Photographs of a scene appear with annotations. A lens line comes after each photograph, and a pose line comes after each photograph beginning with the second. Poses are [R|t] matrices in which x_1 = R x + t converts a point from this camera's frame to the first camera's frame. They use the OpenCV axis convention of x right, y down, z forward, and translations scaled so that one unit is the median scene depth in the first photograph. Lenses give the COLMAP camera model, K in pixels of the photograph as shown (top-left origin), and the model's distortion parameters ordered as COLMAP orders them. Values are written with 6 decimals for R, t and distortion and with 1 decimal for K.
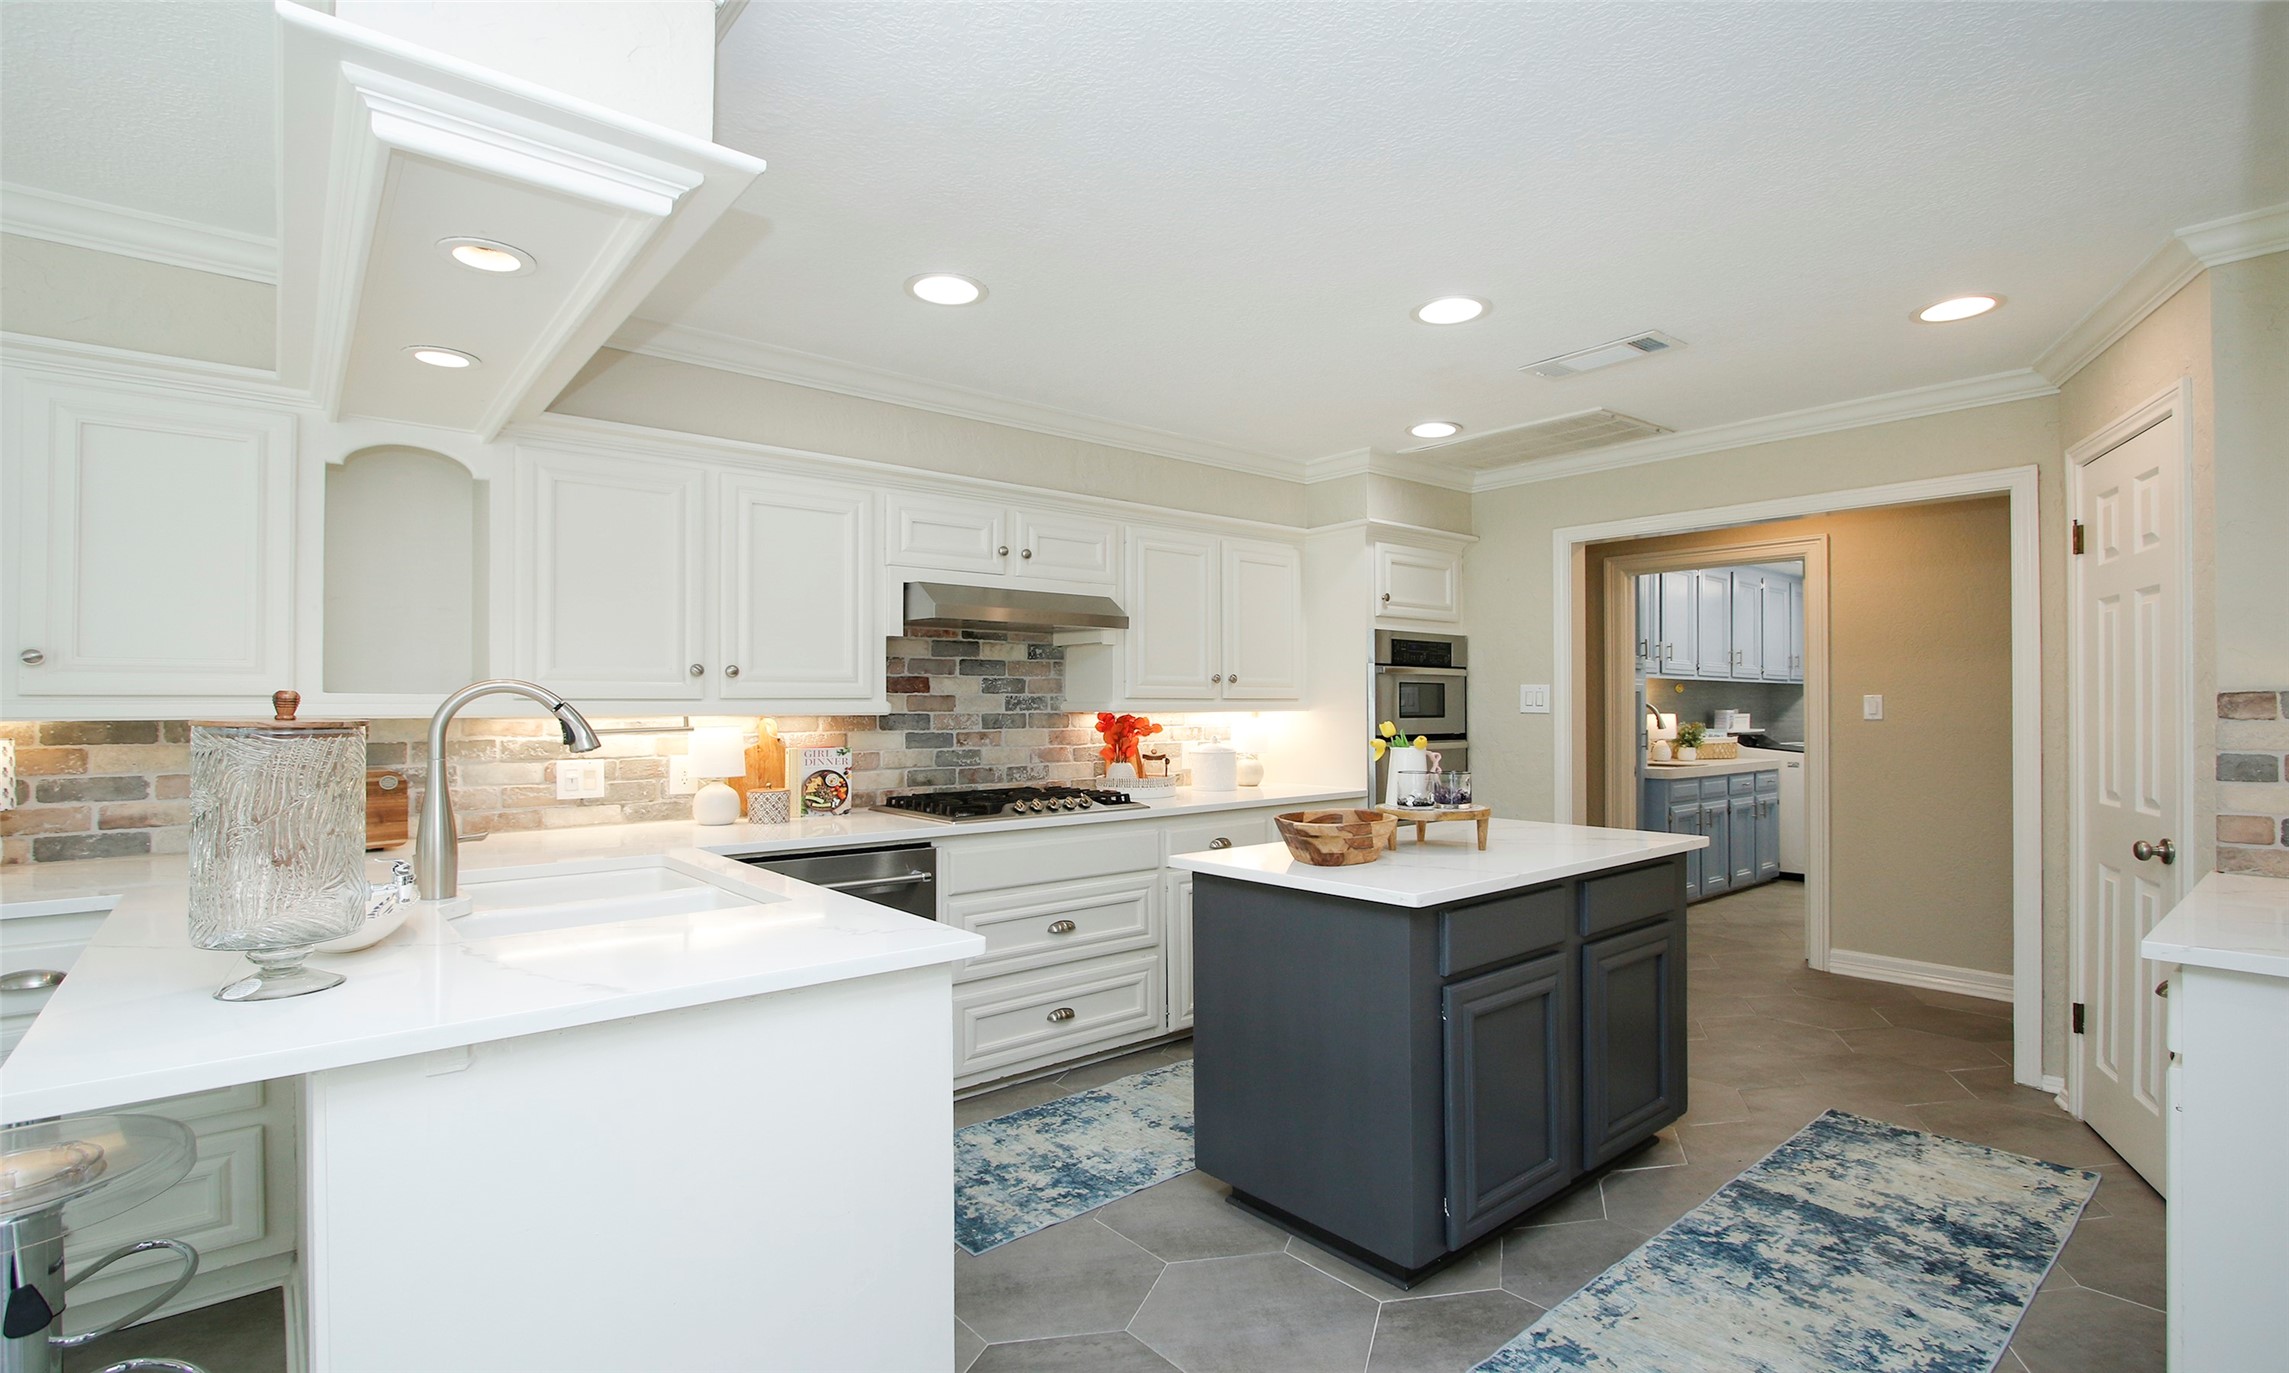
lens RADIAL K [[1099.5, 0, 1124.1], [0, 1099.5, 695.3], [0, 0, 1]] dist [-0.022427, 0.001231]
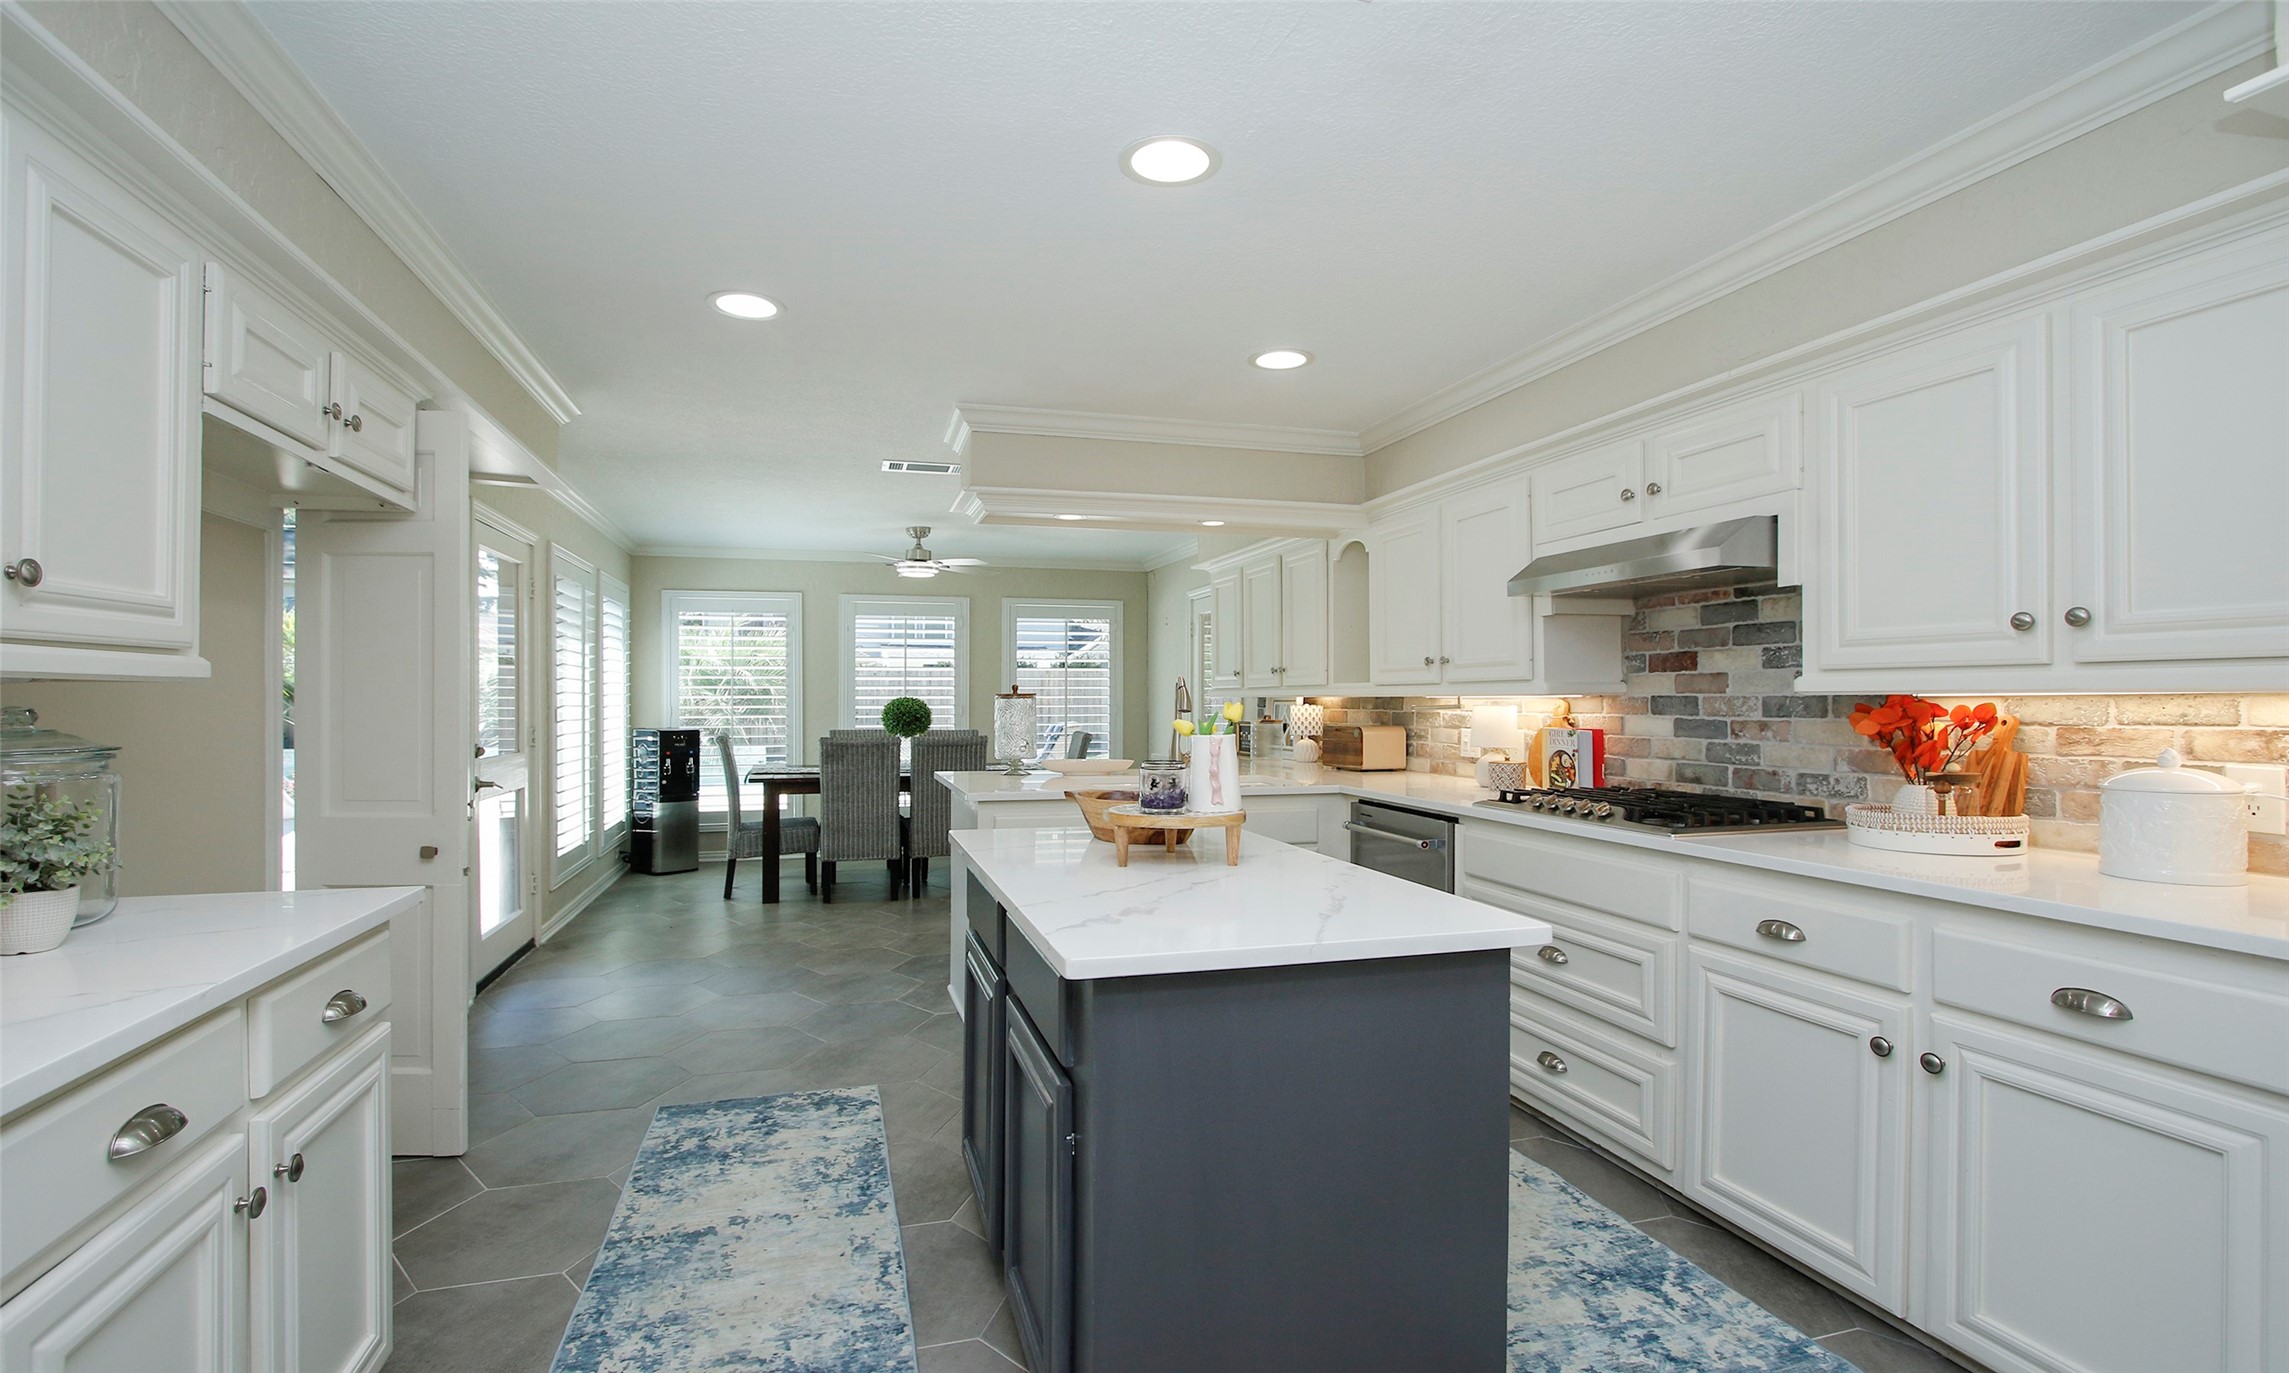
lens RADIAL K [[1099.5, 0, 1124.1], [0, 1099.5, 695.3], [0, 0, 1]] dist [-0.022427, 0.001231]
pose [[-0.432747, -0.001645, -0.901514, 0.749029], [0.007960, 0.999952, -0.005645, 0.017596], [0.901480, -0.009619, -0.432714, 0.975904]]
